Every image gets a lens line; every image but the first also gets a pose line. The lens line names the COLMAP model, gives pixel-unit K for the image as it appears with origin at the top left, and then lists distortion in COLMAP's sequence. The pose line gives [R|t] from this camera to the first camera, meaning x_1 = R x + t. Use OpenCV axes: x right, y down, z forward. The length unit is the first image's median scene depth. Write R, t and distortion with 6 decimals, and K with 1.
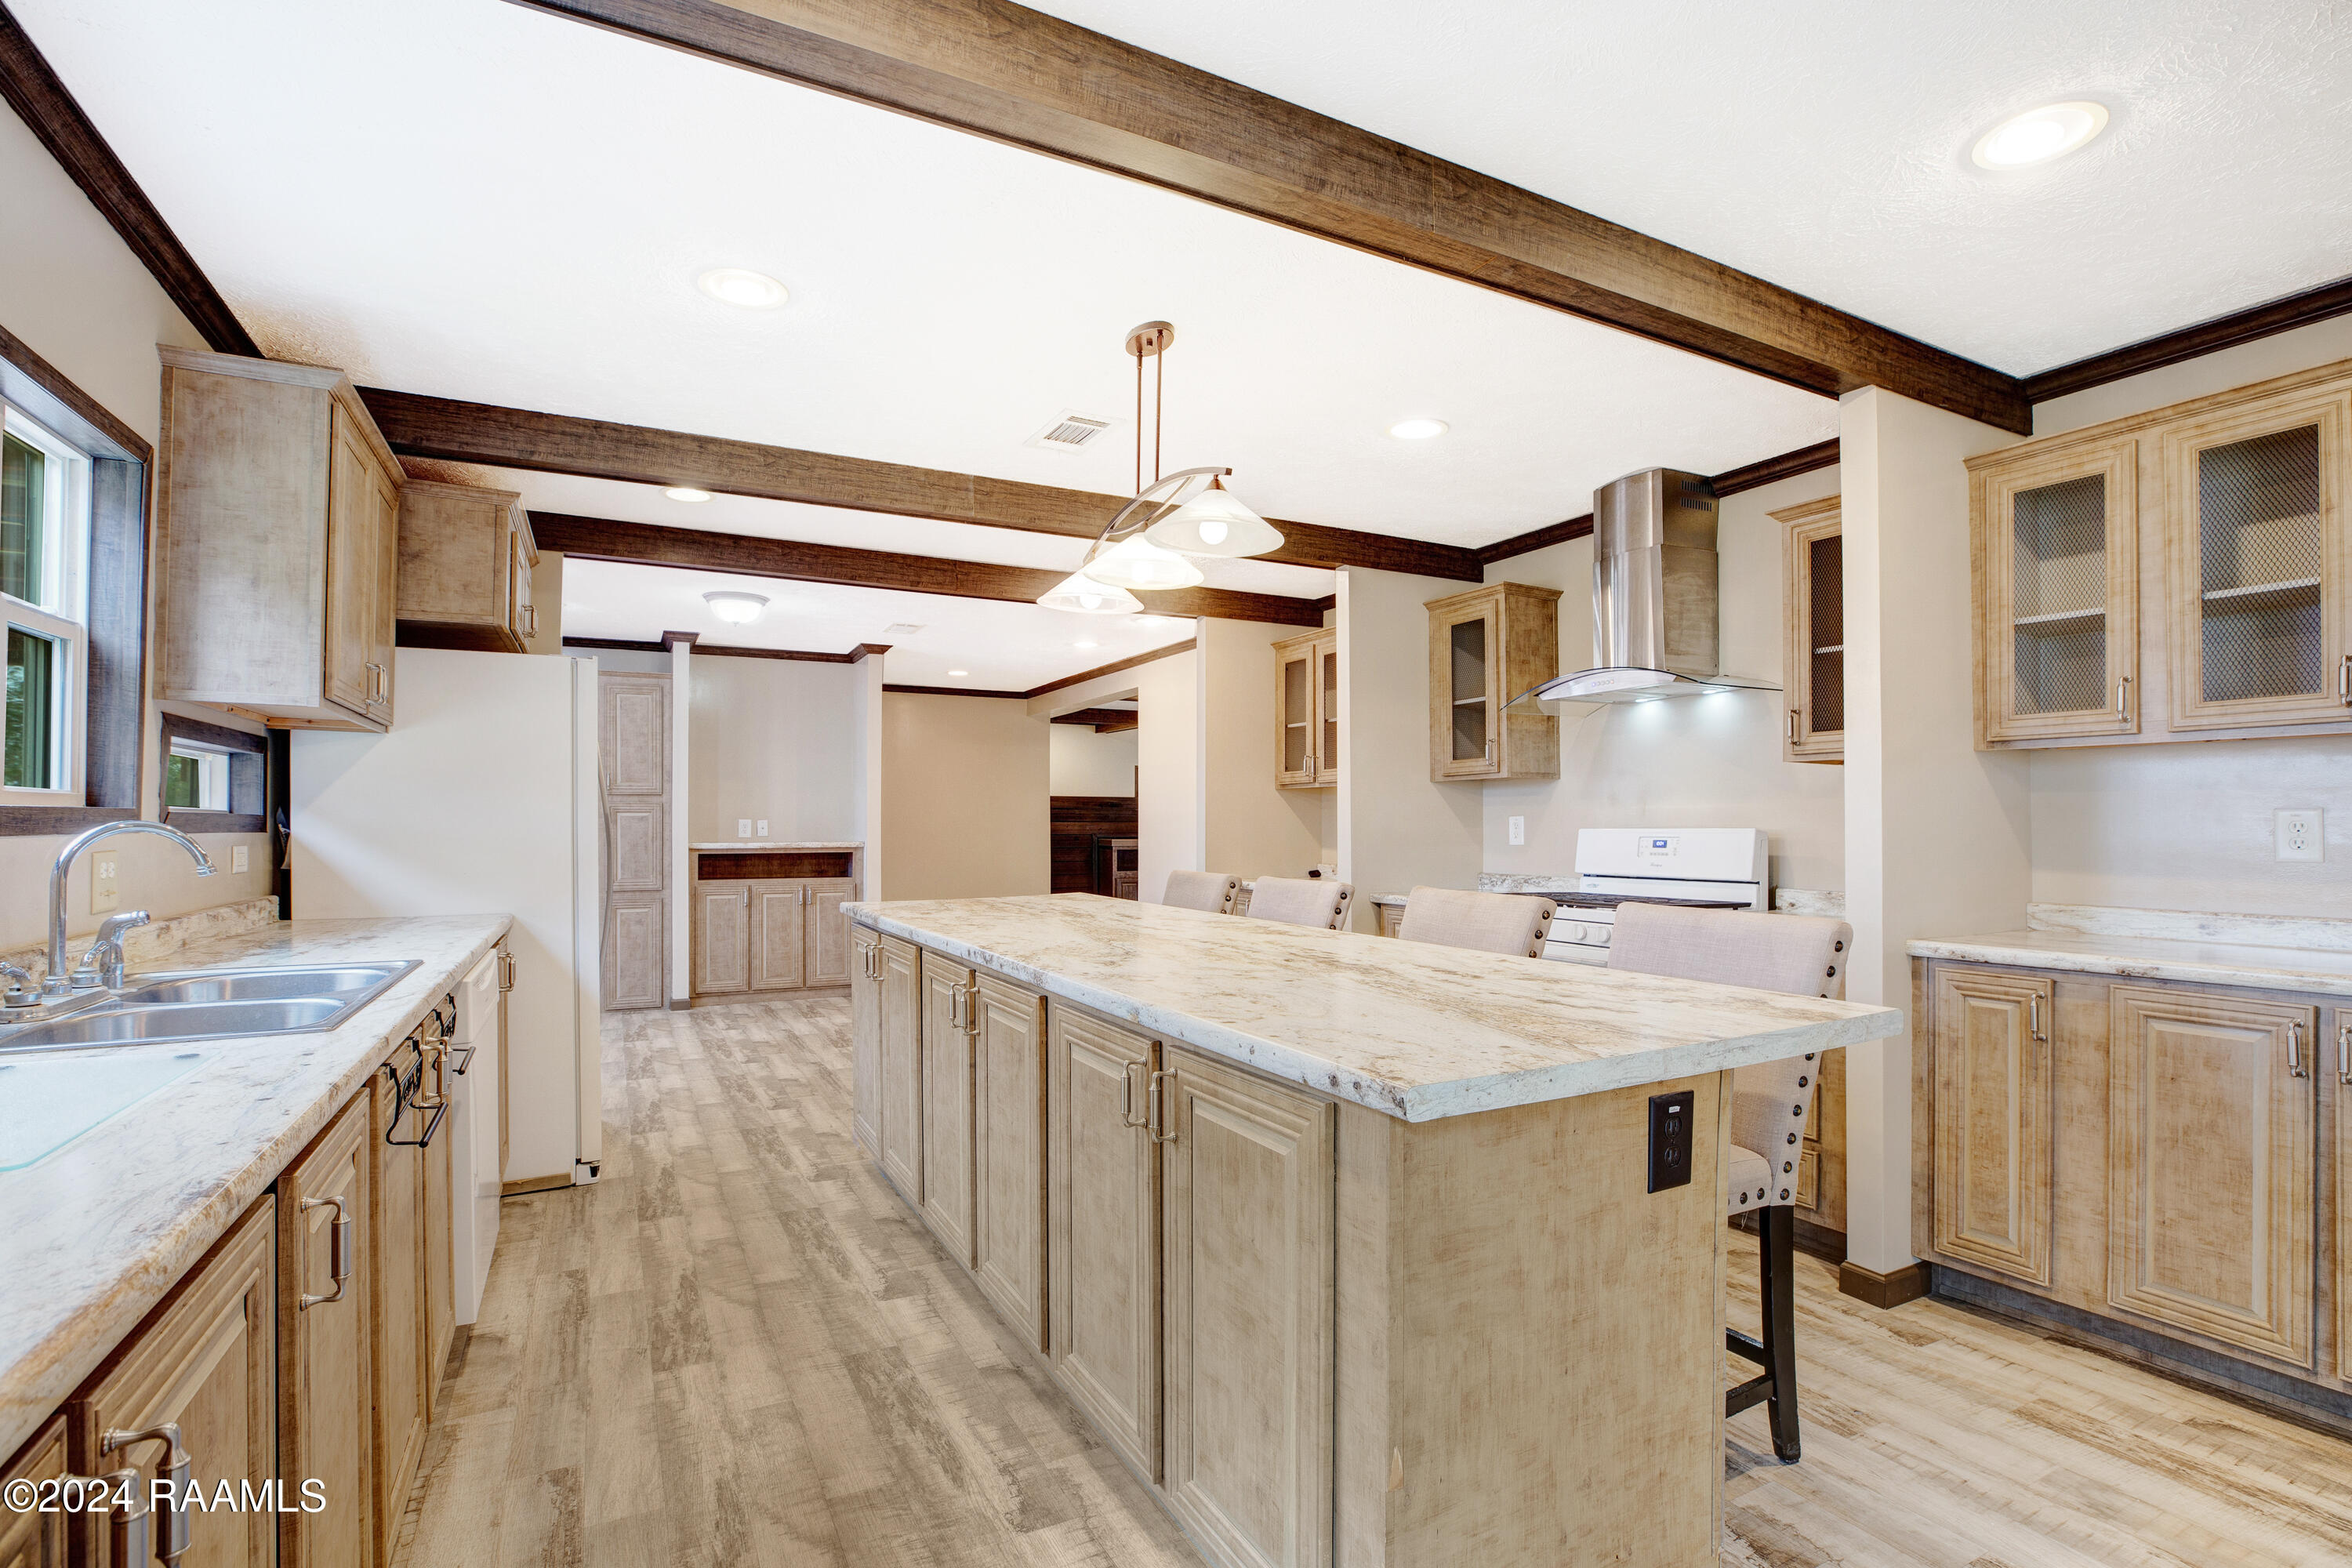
lens RADIAL K [[1101.4, 0, 1207.7], [0, 1101.4, 818.4], [0, 0, 1]] dist [-0.030958, 0.000322]
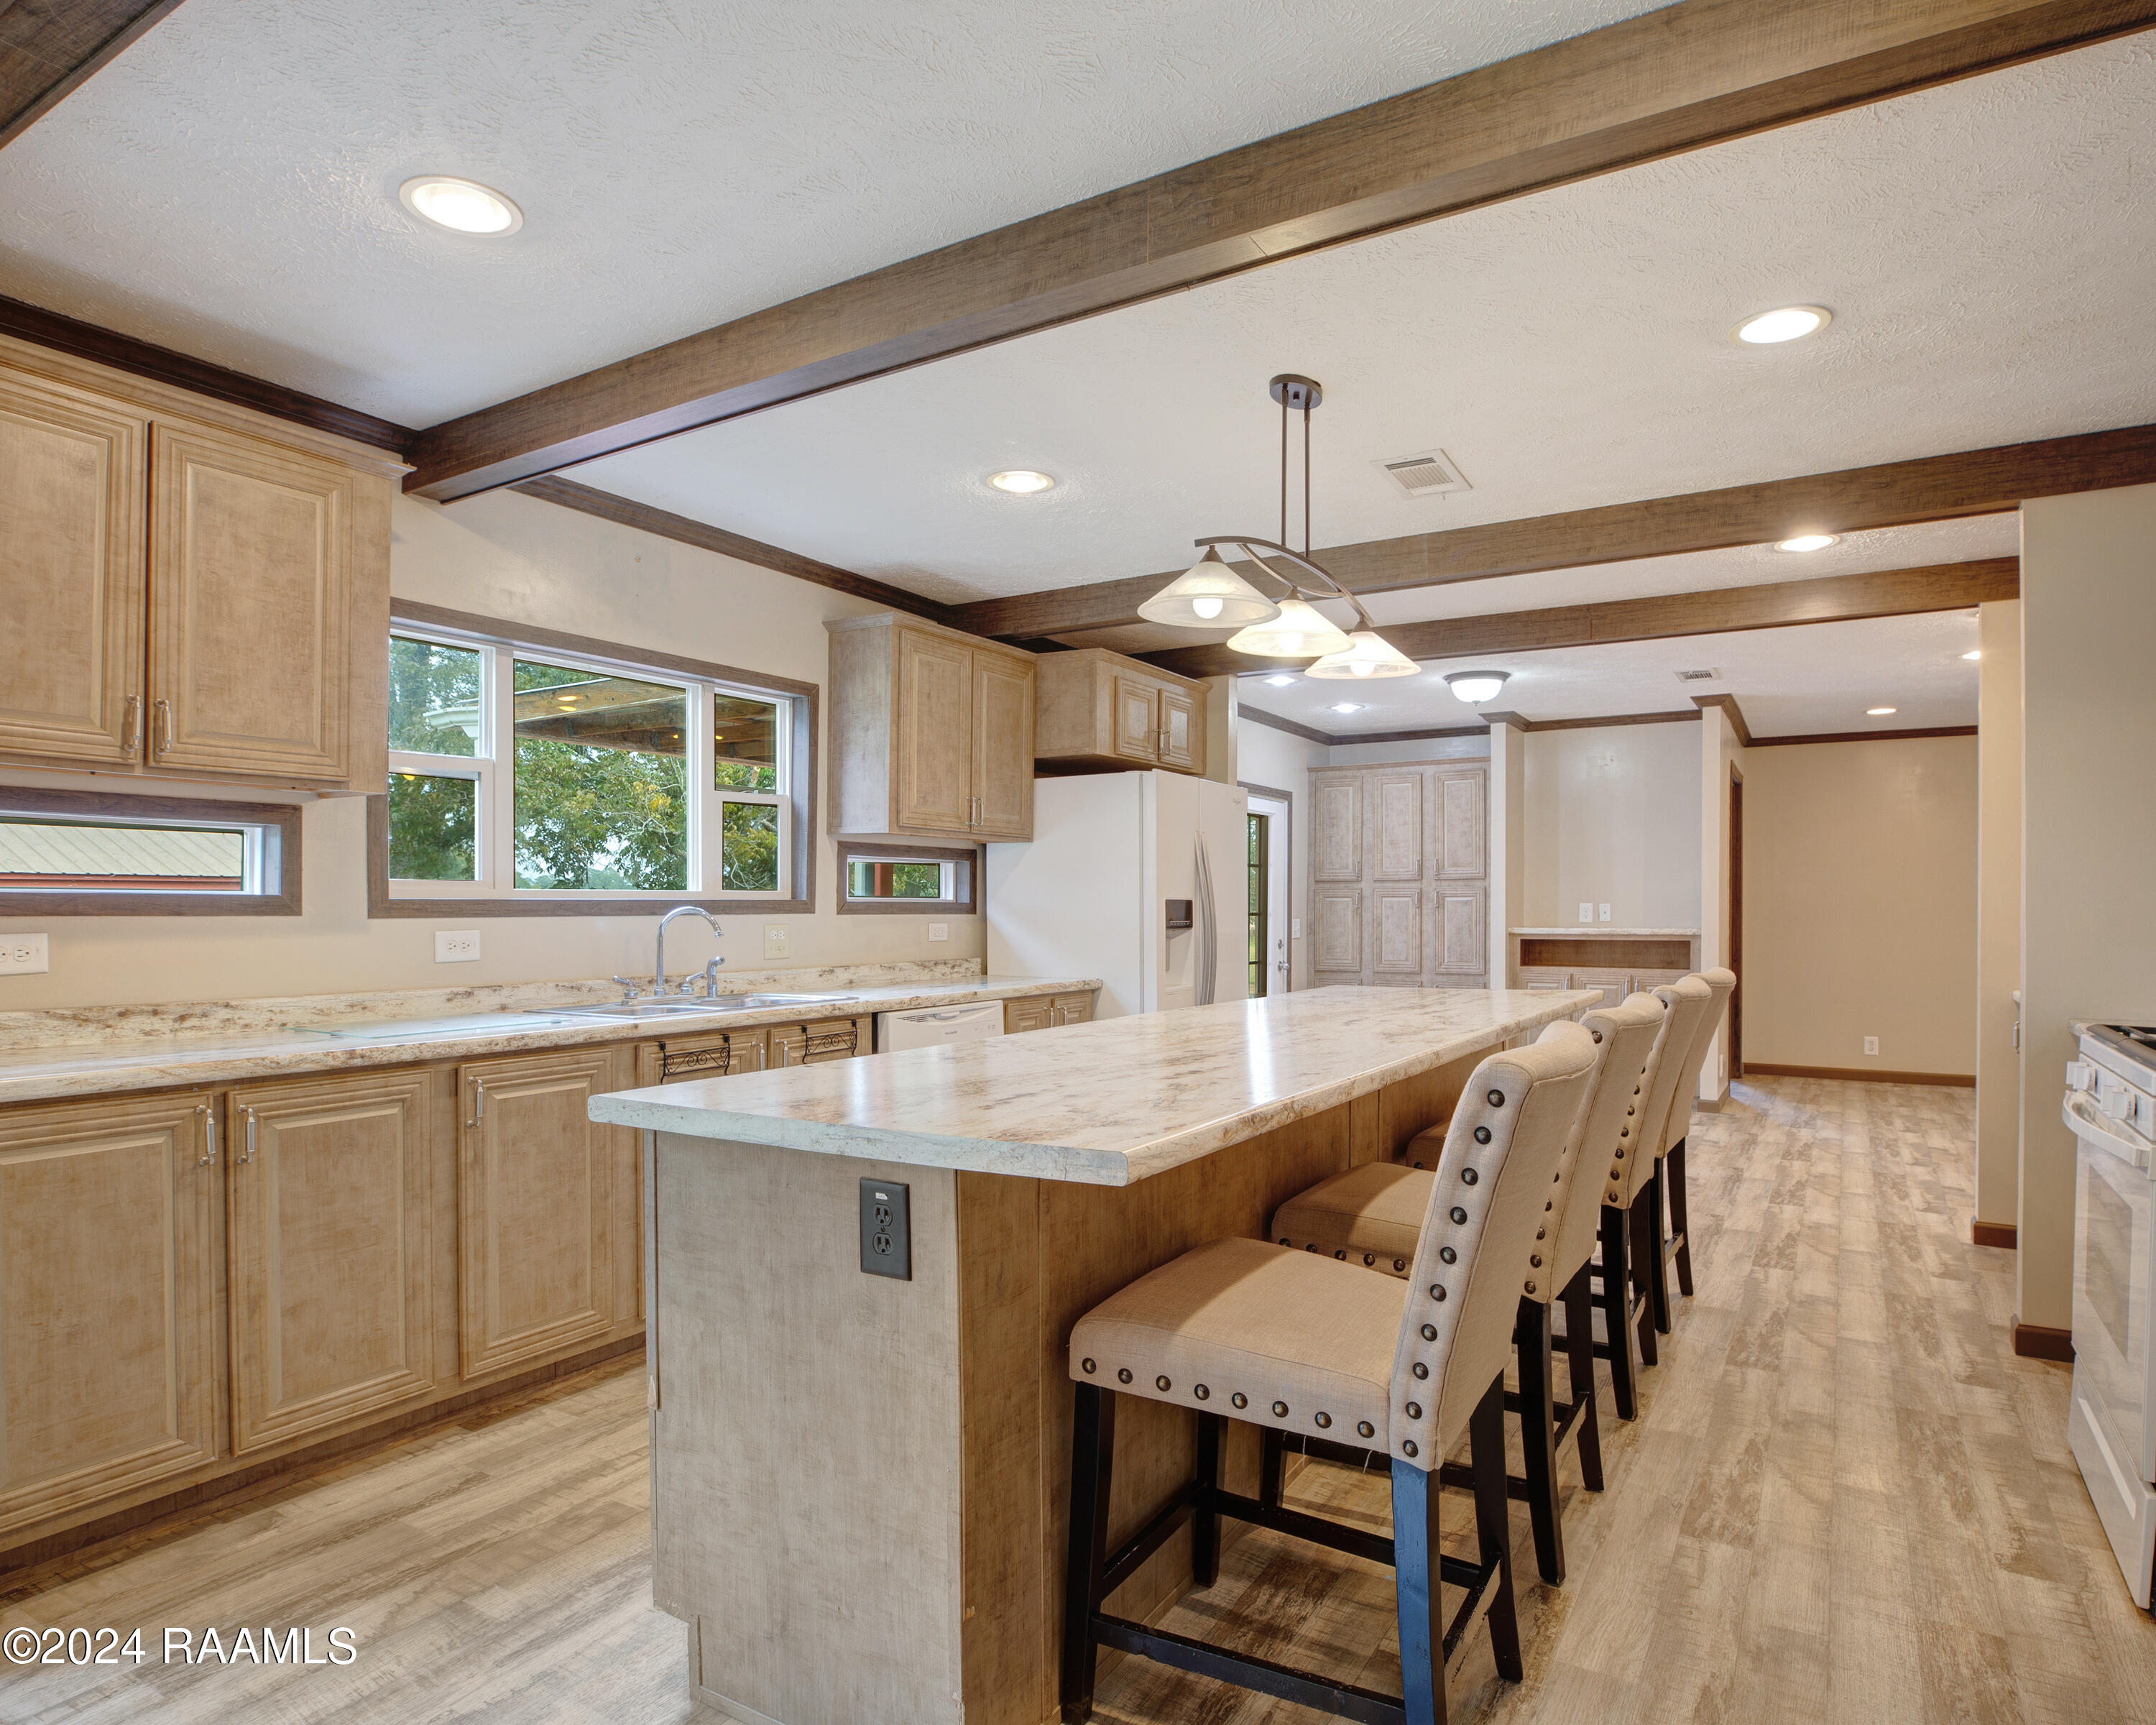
lens RADIAL K [[1250.4, 0, 1104.1], [0, 1250.4, 907.4], [0, 0, 1]] dist [-0.023659, 0.001719]
pose [[0.517903, -0.000490, -0.855439, 0.295101], [0.004611, 0.999987, 0.002219, 0.000502], [0.855427, -0.005094, 0.517898, 0.115458]]
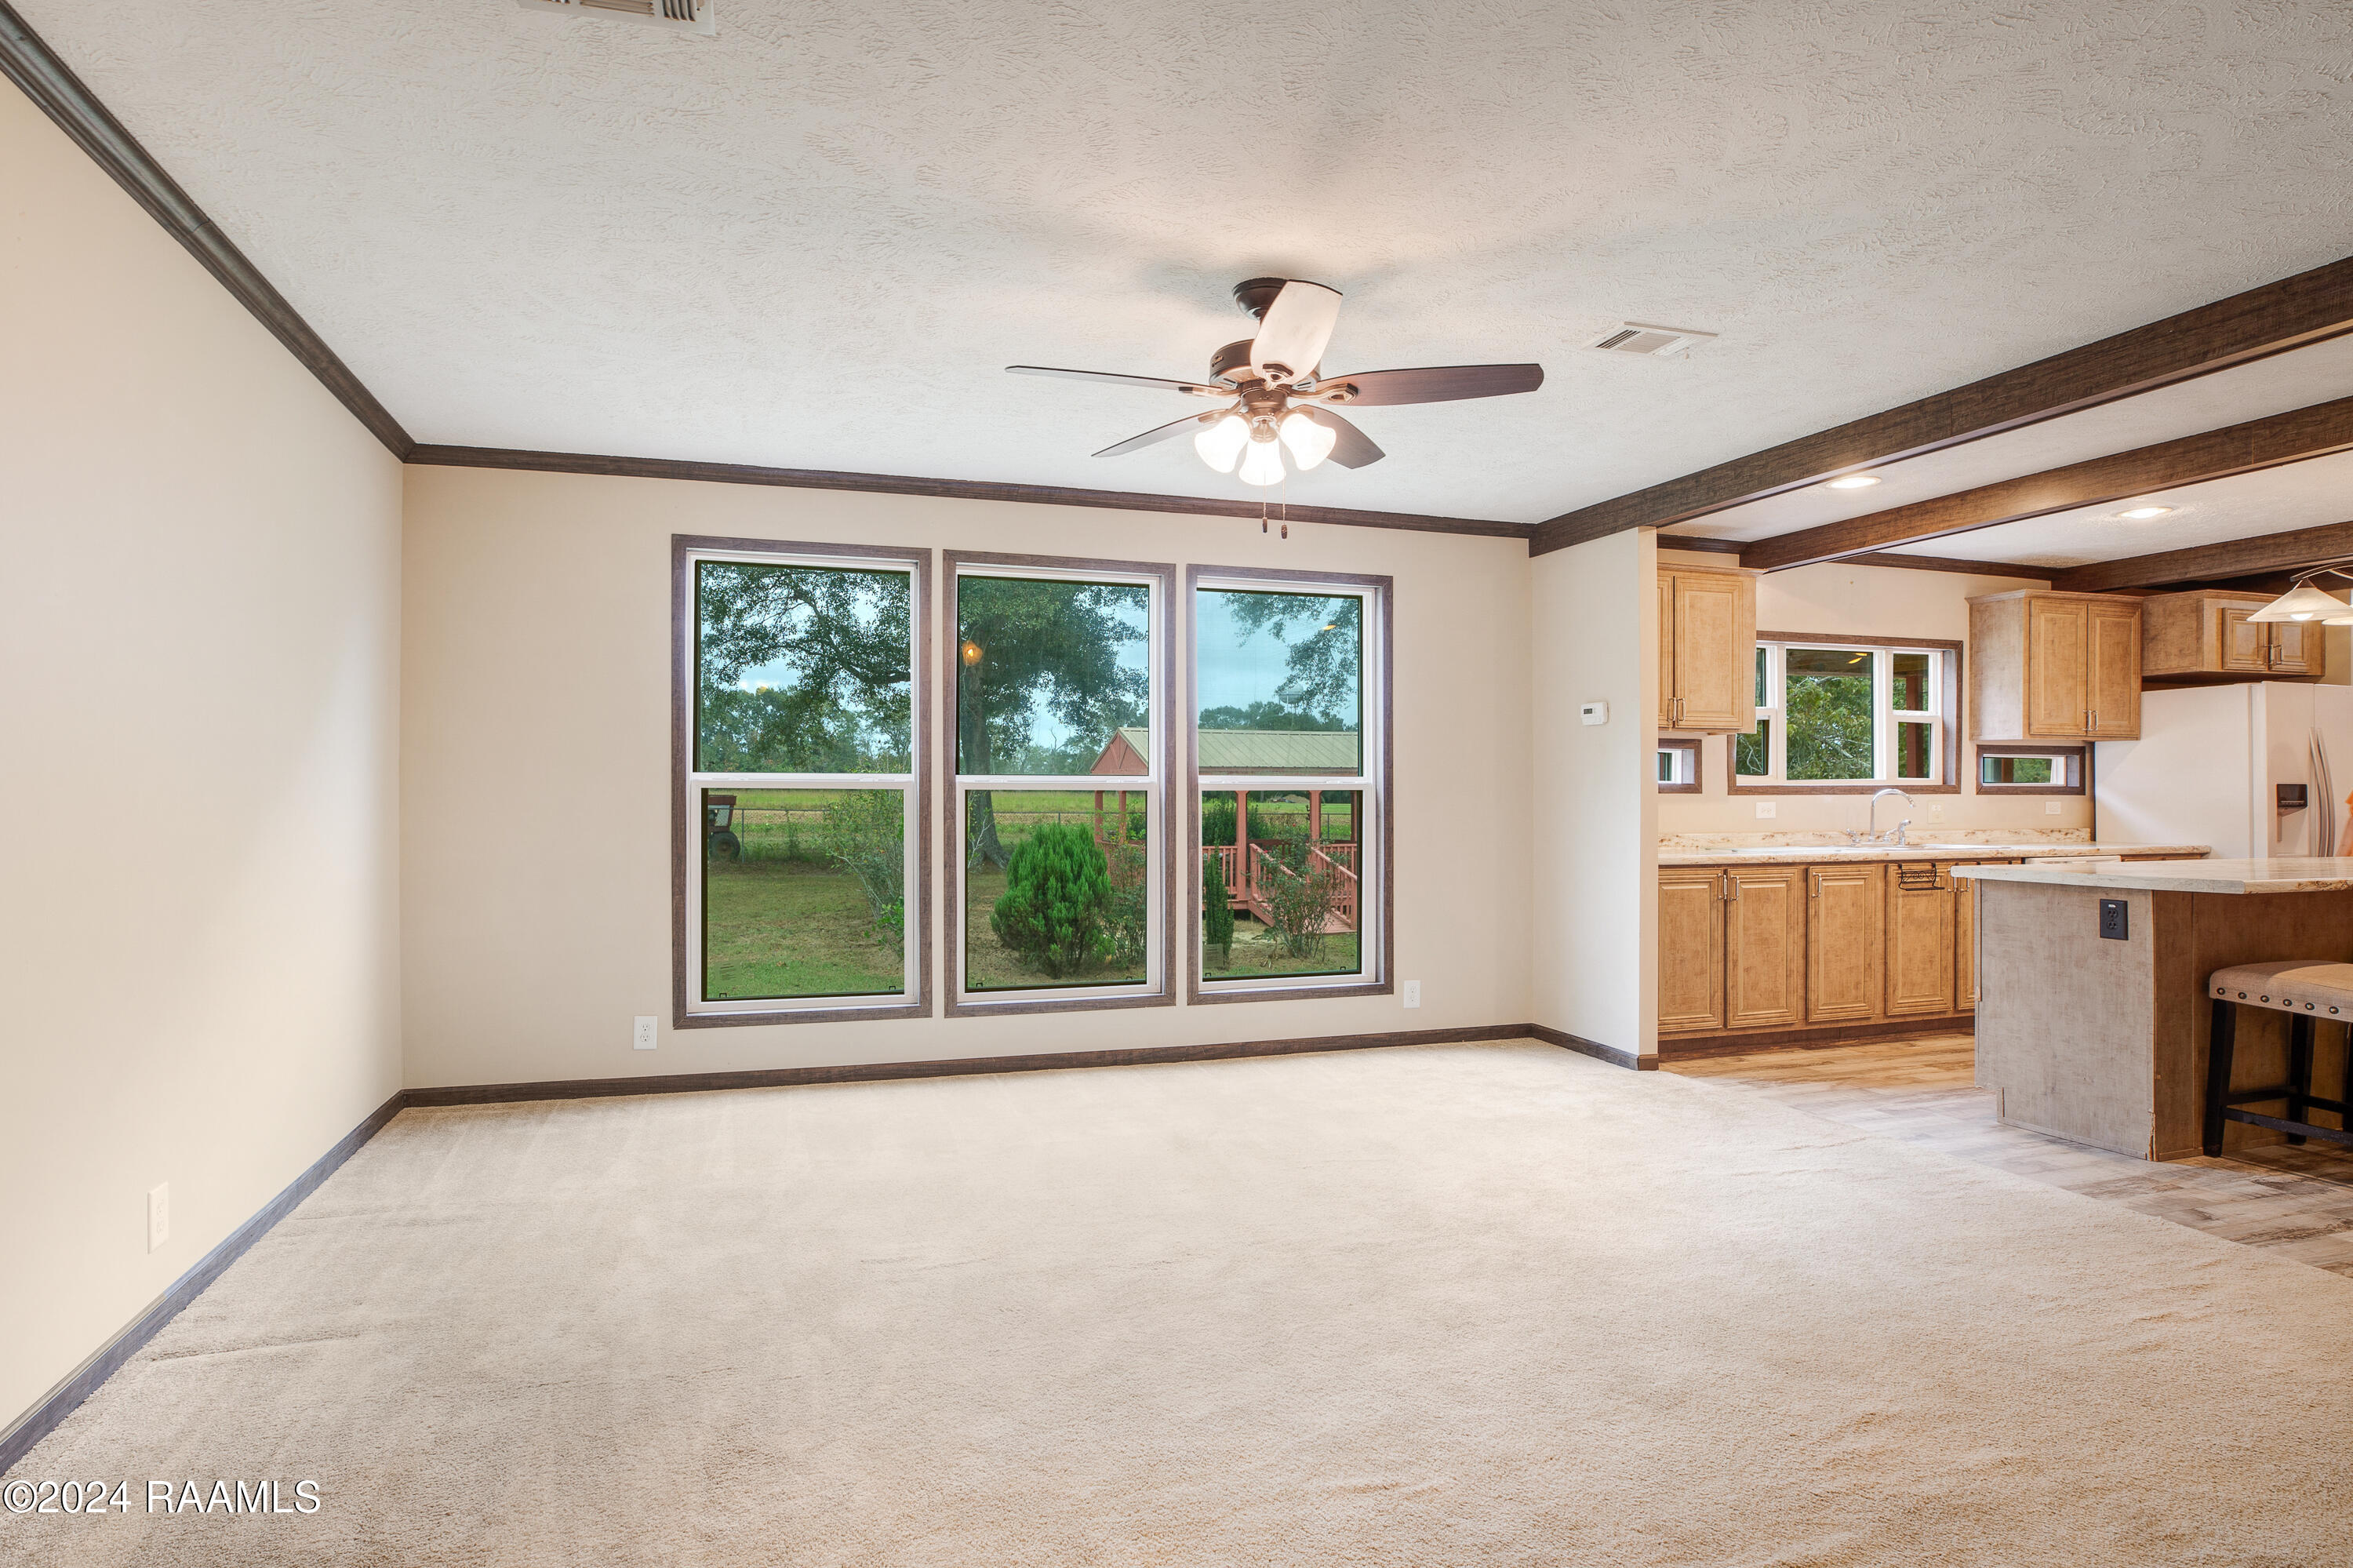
lens RADIAL K [[1216.6, 0, 1131.2], [0, 1216.6, 785.7], [0, 0, 1]] dist [-0.032044, 0.007470]
pose [[-0.179711, -0.005513, -0.983704, 0.678086], [0.004035, 0.999972, -0.006341, 0.001139], [0.983711, -0.005109, -0.179684, -0.132915]]
